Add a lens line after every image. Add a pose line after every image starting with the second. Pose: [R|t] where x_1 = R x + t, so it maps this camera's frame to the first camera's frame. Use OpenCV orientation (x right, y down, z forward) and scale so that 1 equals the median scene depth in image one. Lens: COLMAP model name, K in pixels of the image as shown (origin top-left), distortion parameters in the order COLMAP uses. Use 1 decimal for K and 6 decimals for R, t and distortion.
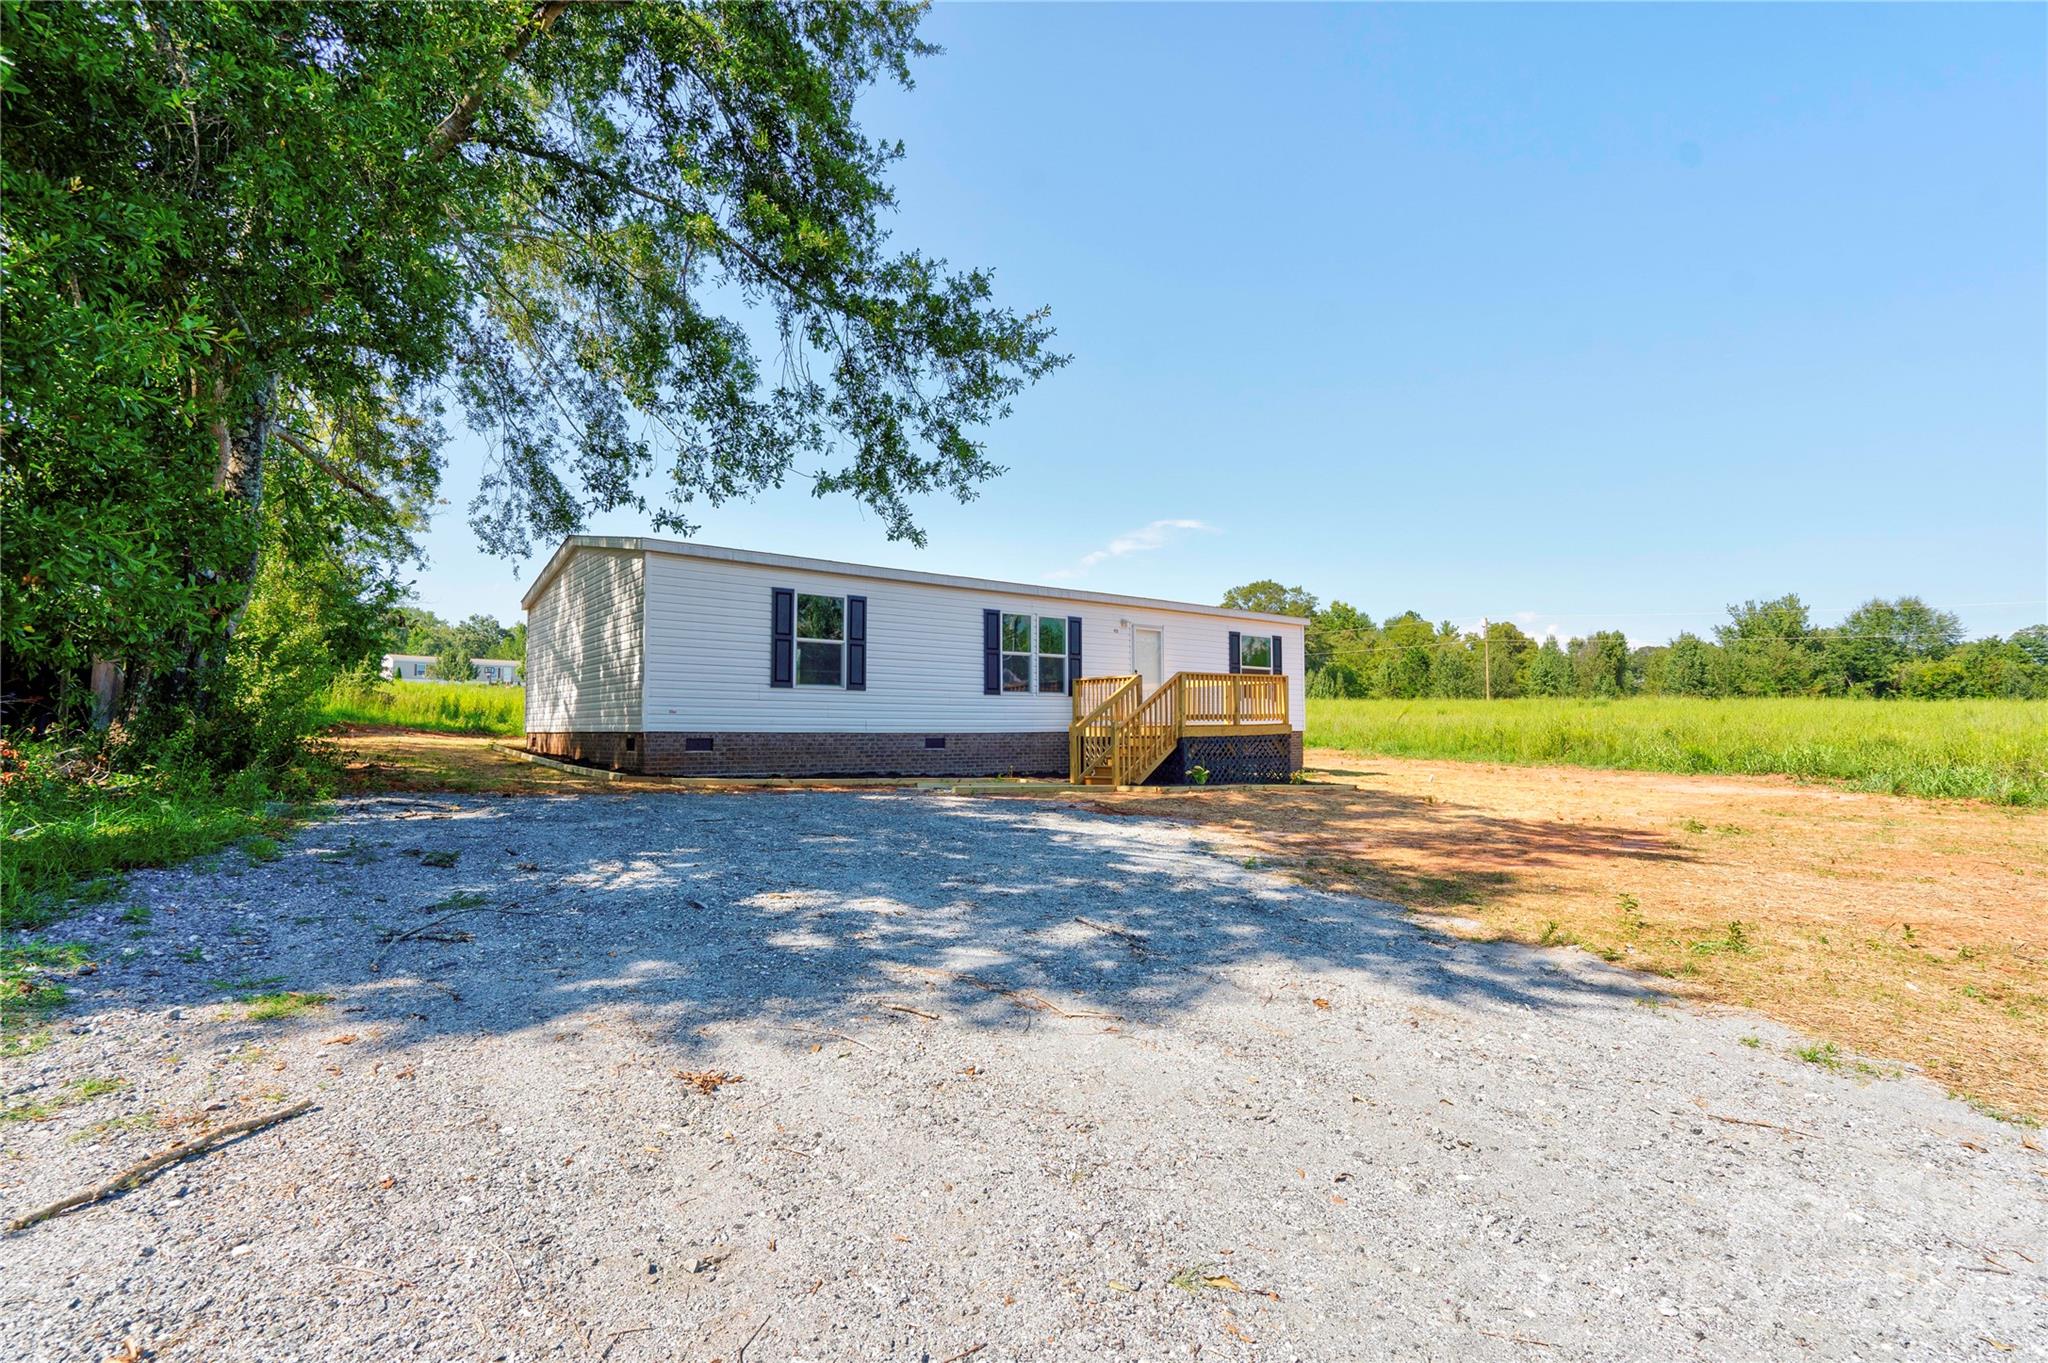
lens RADIAL K [[958.8, 0, 1015.4], [0, 958.8, 676.0], [0, 0, 1]] dist [-0.010027, 0.020267]
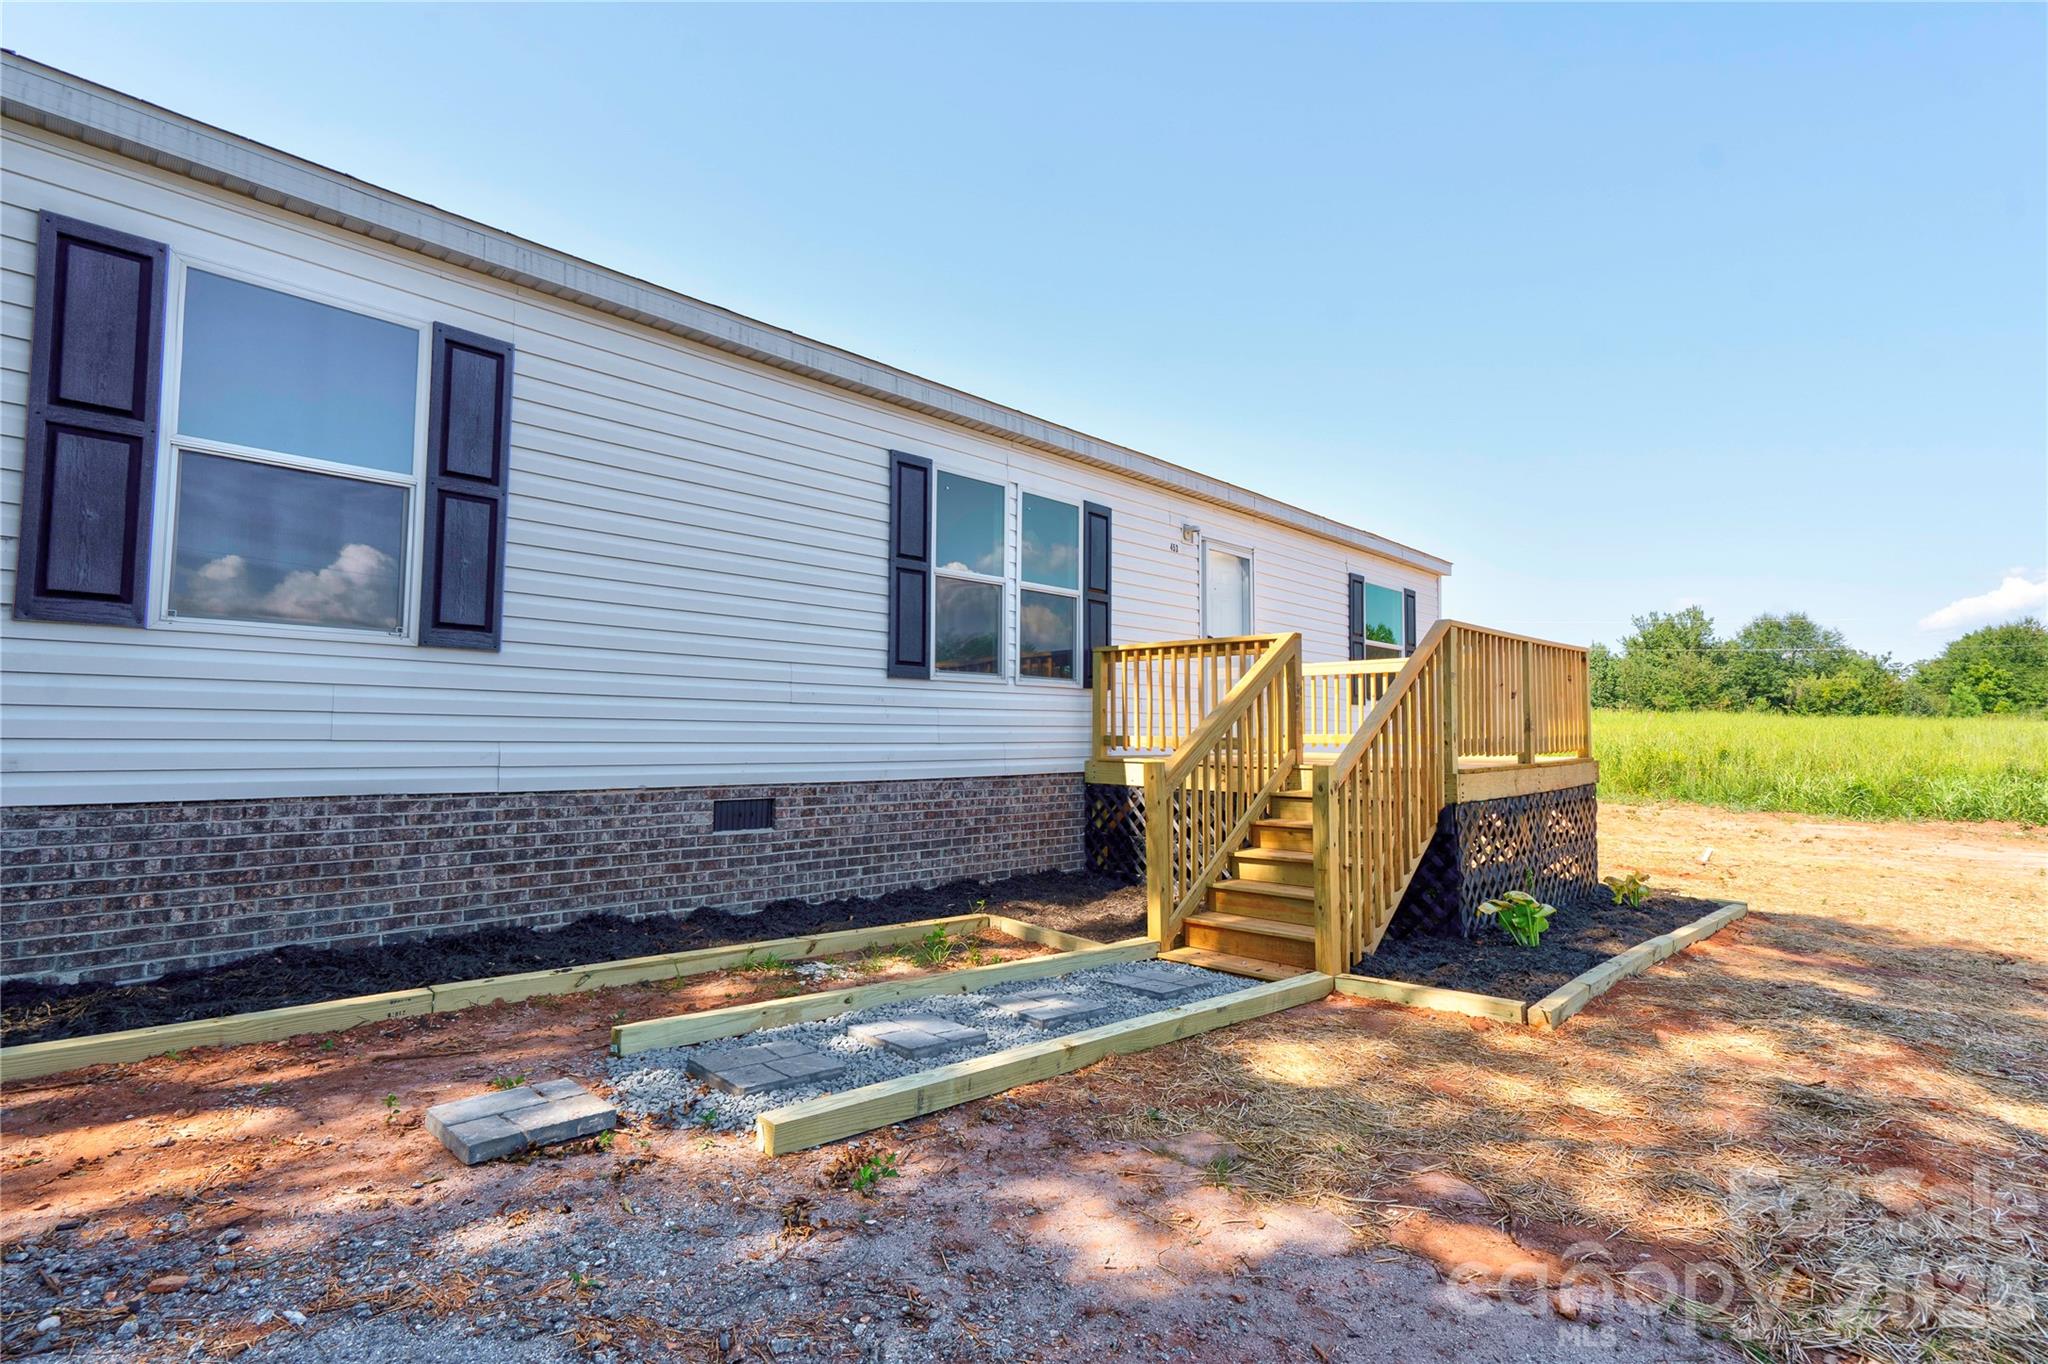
lens RADIAL K [[958.8, 0, 1015.4], [0, 958.8, 676.5], [0, 0, 1]] dist [-0.010027, 0.020267]
pose [[0.990949, 0.017380, 0.133107, -0.030665], [-0.016690, 0.999841, -0.006295, 0.019228], [-0.133195, 0.004017, 0.991082, 0.584624]]
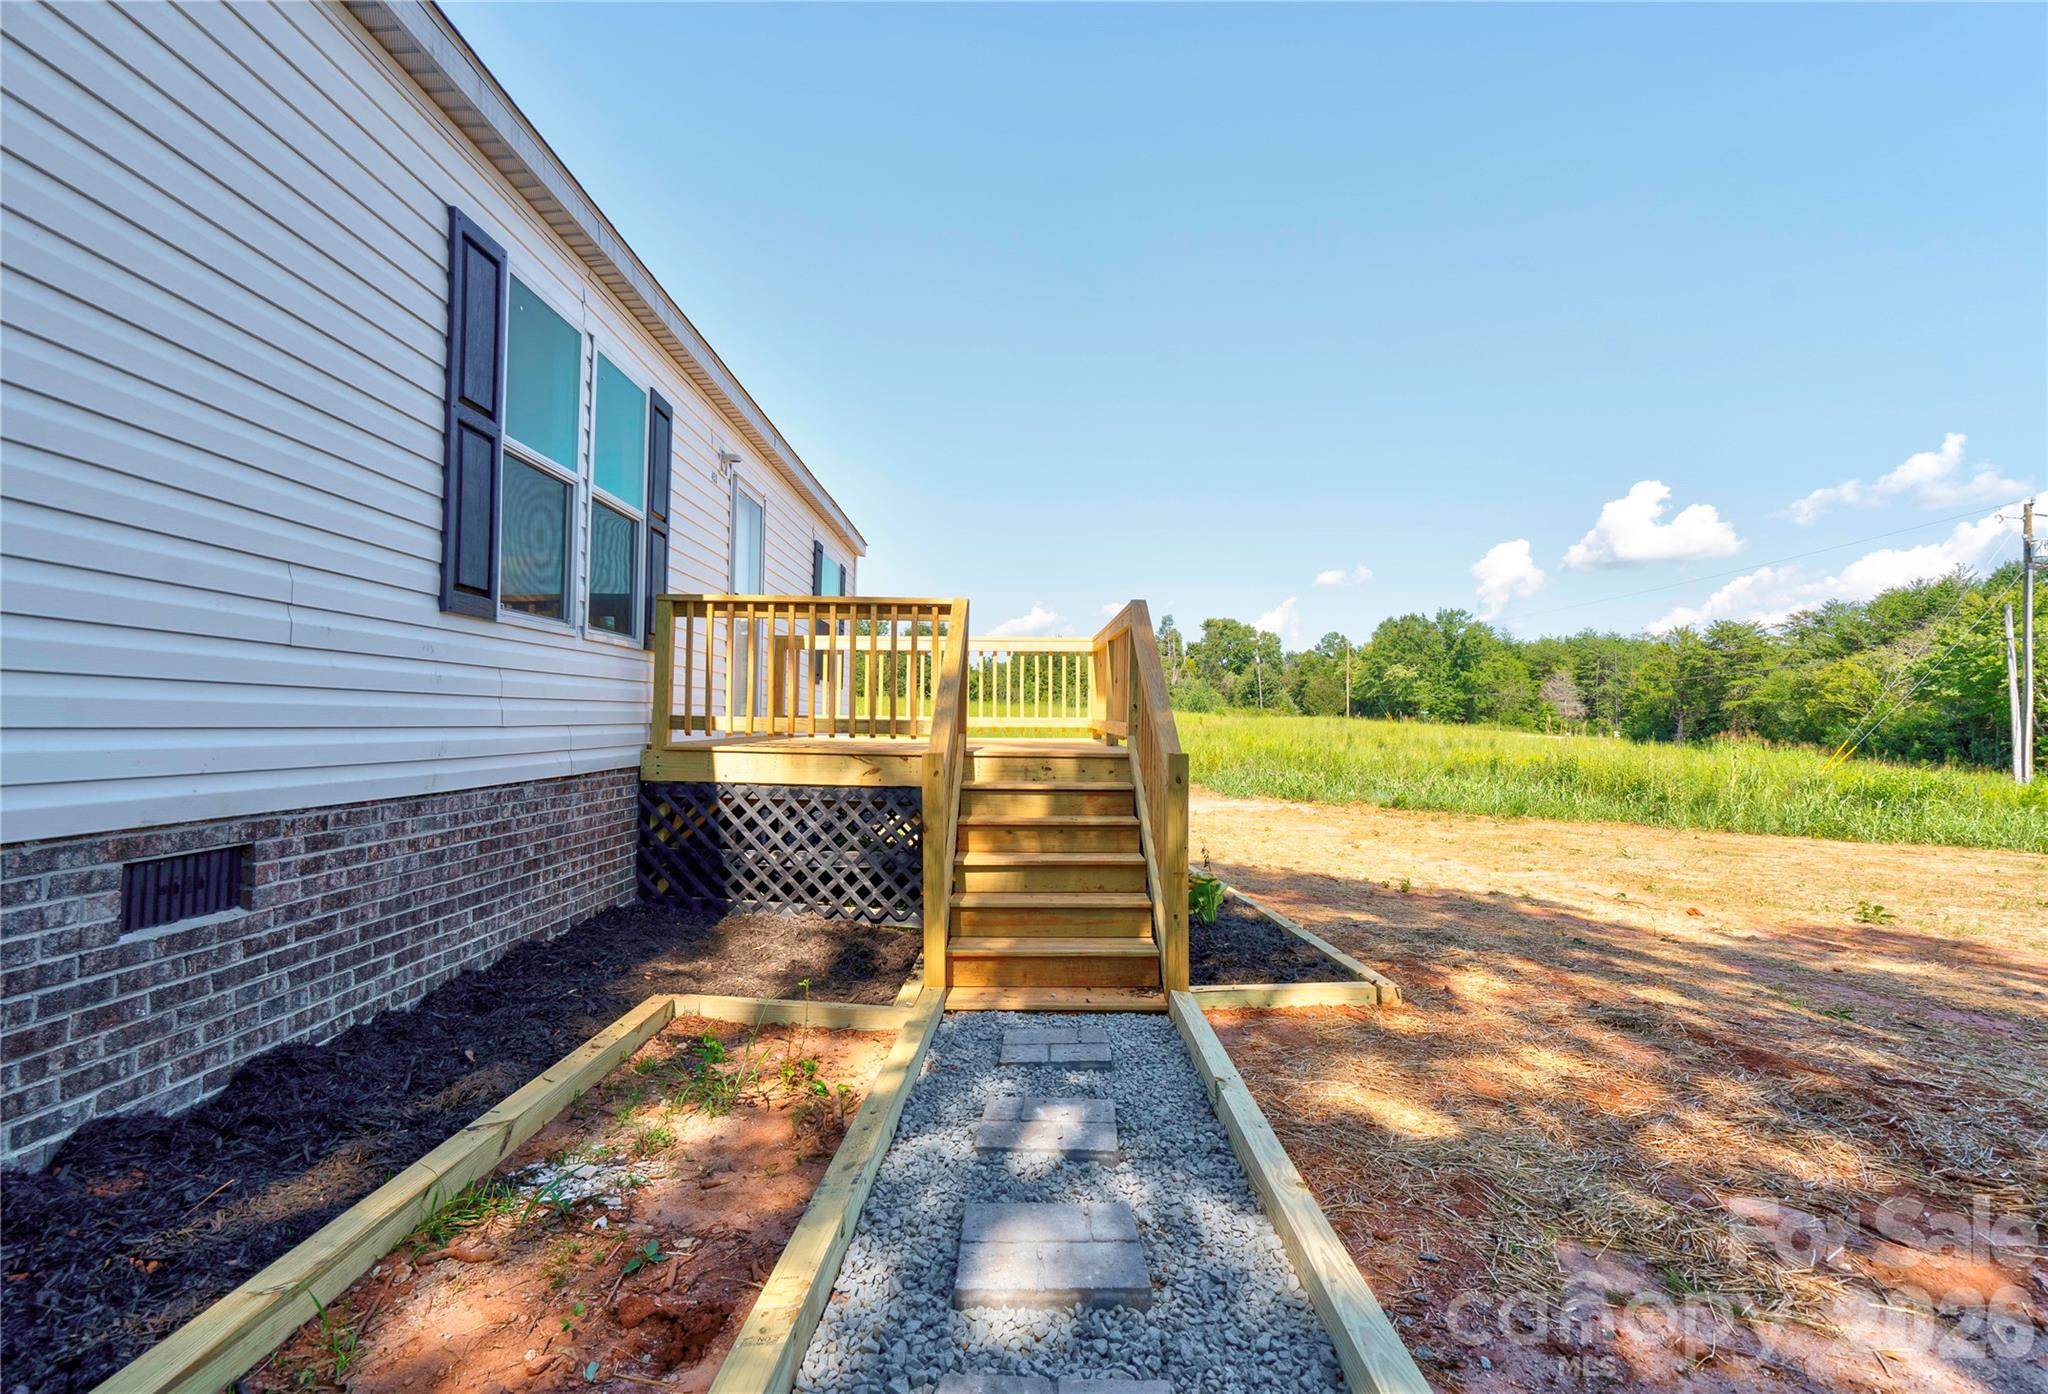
lens RADIAL K [[959.7, 0, 1028.0], [0, 959.7, 688.5], [0, 0, 1]] dist [-0.003445, 0.010766]
pose [[0.586314, 0.040799, 0.809056, -0.118494], [-0.063023, 0.998001, -0.004656, 0.027377], [-0.807629, -0.048259, 0.587713, 0.722661]]
